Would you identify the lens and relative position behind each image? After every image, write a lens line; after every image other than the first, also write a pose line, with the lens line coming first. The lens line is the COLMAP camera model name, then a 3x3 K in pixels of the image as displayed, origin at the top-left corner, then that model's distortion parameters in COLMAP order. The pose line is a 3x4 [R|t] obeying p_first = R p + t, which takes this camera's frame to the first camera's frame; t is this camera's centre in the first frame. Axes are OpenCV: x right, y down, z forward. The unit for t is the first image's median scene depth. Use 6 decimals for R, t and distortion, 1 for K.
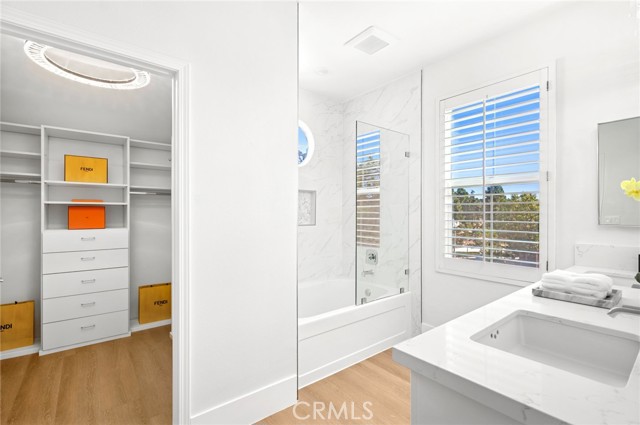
lens RADIAL K [[289.5, 0, 320.0], [0, 289.5, 212.5], [0, 0, 1]] dist [0.000443, 0.000049]
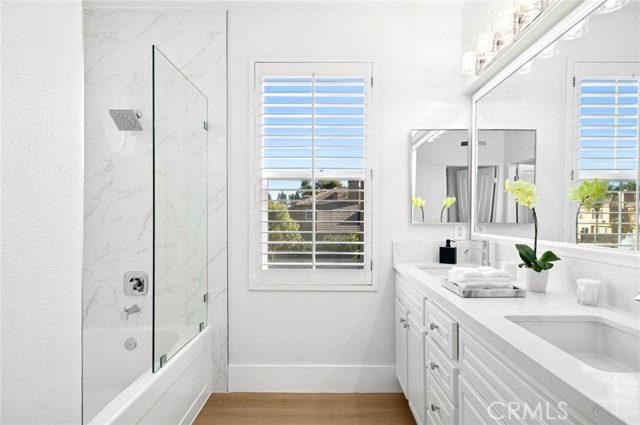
lens RADIAL K [[349.5, 0, 323.2], [0, 349.5, 219.0], [0, 0, 1]] dist [0.002842, 0.000244]
pose [[0.626774, -0.005852, 0.779179, -0.183939], [-0.002066, 0.999956, 0.009172, 0.011923], [-0.779198, -0.007358, 0.626734, 0.291385]]
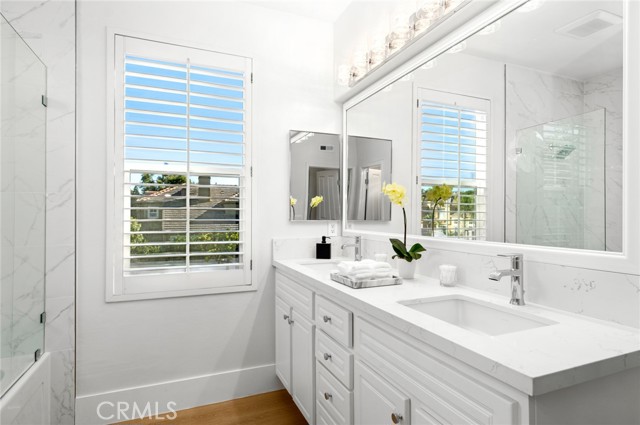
lens RADIAL K [[352.8, 0, 320.0], [0, 352.8, 212.5], [0, 0, 1]] dist [0.001275, -0.000149]
pose [[0.268037, 0.004967, 0.963396, -0.215006], [-0.002056, 0.999987, -0.004583, 0.011989], [-0.963406, -0.000753, 0.268044, 0.353516]]
